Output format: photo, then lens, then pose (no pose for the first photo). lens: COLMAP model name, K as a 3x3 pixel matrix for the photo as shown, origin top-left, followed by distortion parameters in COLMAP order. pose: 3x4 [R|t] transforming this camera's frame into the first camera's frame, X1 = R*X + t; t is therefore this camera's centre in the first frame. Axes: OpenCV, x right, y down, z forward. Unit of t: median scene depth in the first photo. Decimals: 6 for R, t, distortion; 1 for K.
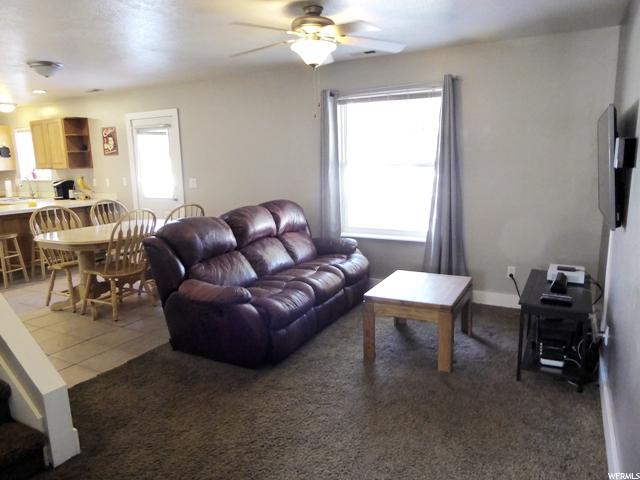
lens RADIAL K [[454.6, 0, 325.6], [0, 454.6, 236.3], [0, 0, 1]] dist [-0.018972, -0.000048]
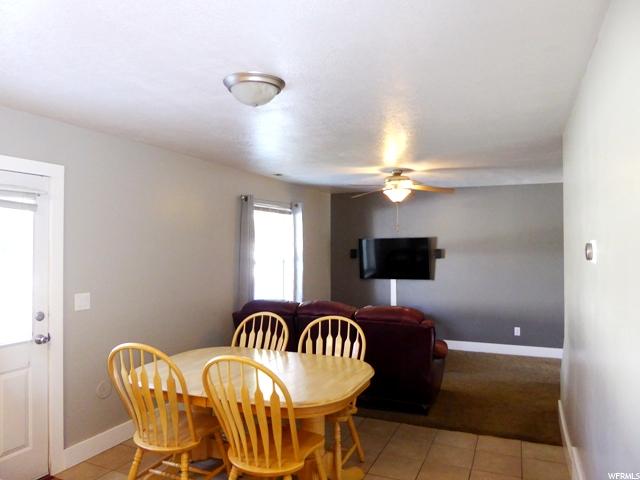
lens RADIAL K [[459.5, 0, 320.8], [0, 459.5, 242.7], [0, 0, 1]] dist [-0.021467, 0.002599]
pose [[-0.079471, 0.029237, 0.996408, -0.782349], [0.172408, 0.984909, -0.015149, -0.115464], [-0.981815, 0.170585, -0.083312, 0.666317]]
